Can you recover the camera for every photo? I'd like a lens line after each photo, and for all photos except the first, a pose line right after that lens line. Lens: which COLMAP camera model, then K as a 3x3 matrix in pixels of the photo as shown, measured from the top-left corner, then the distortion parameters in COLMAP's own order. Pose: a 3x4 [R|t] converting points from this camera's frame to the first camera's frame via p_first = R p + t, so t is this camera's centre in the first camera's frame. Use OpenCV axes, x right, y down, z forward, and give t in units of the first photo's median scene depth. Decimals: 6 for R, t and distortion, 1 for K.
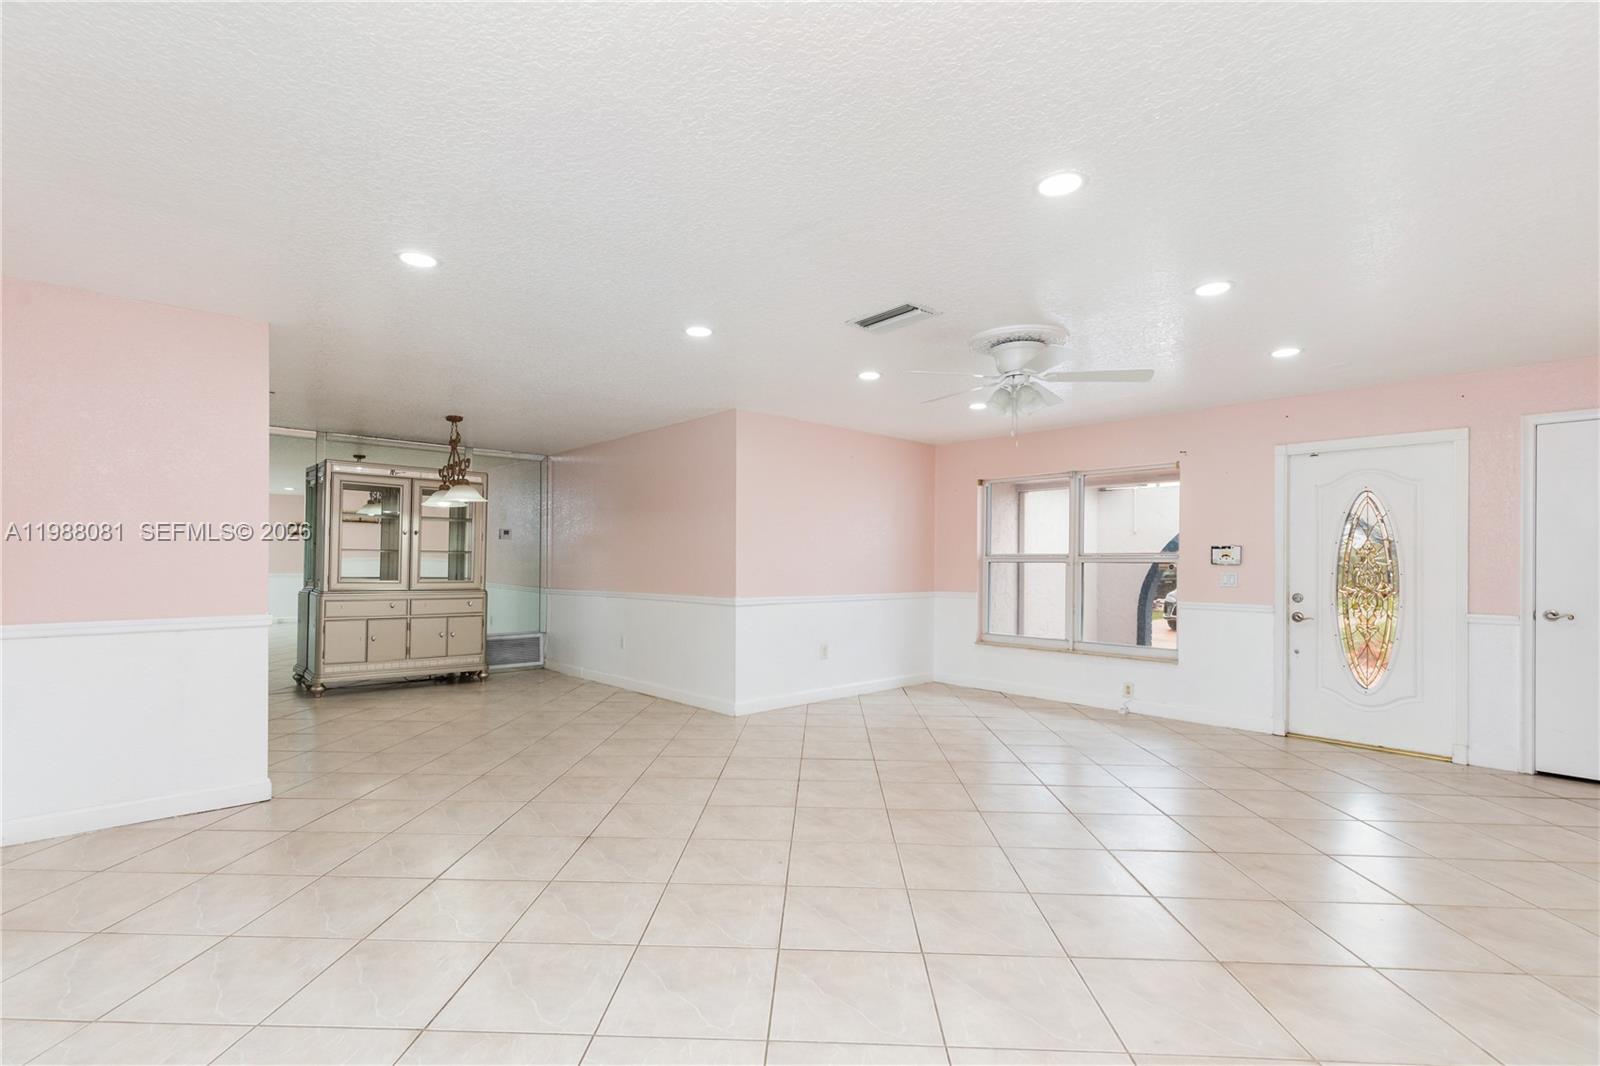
lens RADIAL K [[736.8, 0, 797.5], [0, 736.8, 562.8], [0, 0, 1]] dist [0.000380, -0.000143]
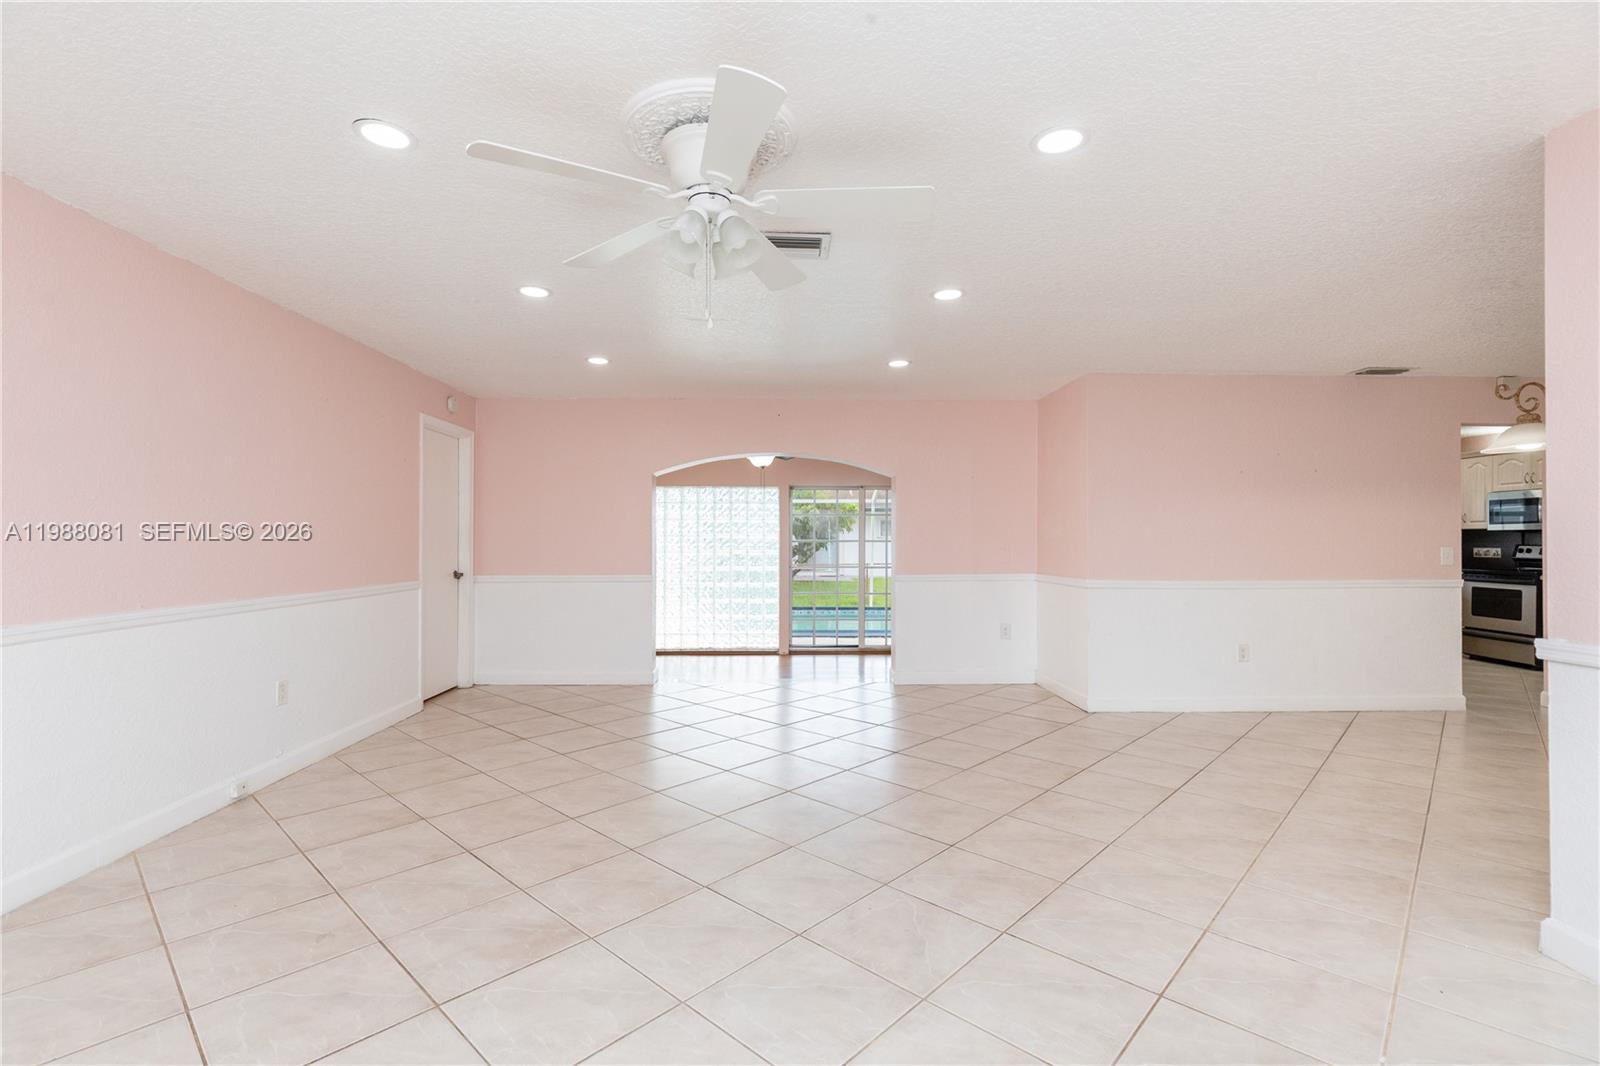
lens RADIAL K [[733.9, 0, 779.5], [0, 733.9, 545.6], [0, 0, 1]] dist [0.006074, -0.000752]
pose [[-0.672274, 0.000038, -0.740302, 0.410944], [-0.007287, 0.999951, 0.006669, 0.000443], [0.740266, 0.009878, -0.672241, 0.866554]]
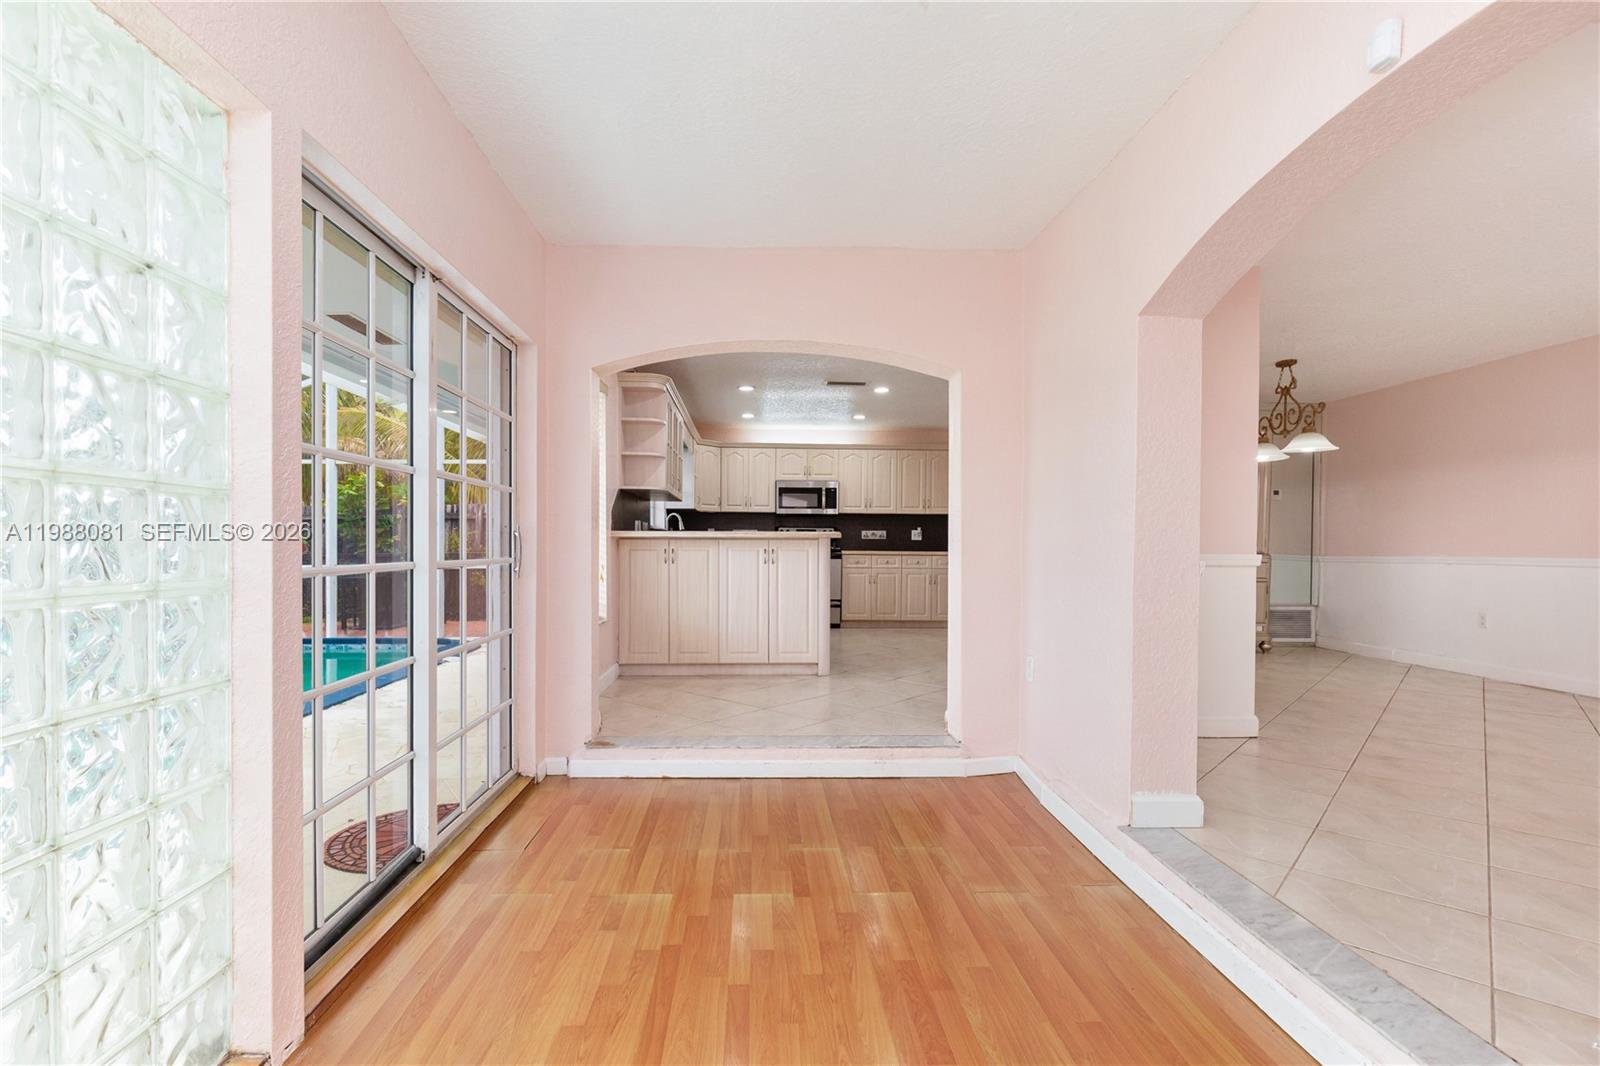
lens RADIAL K [[756.1, 0, 794.6], [0, 756.1, 553.5], [0, 0, 1]] dist [-0.001002, -0.000245]
pose [[0.770800, 0.007686, -0.637031, -0.318871], [-0.005663, 0.999970, 0.005213, 0.038401], [0.637052, -0.000410, 0.770821, -0.128301]]
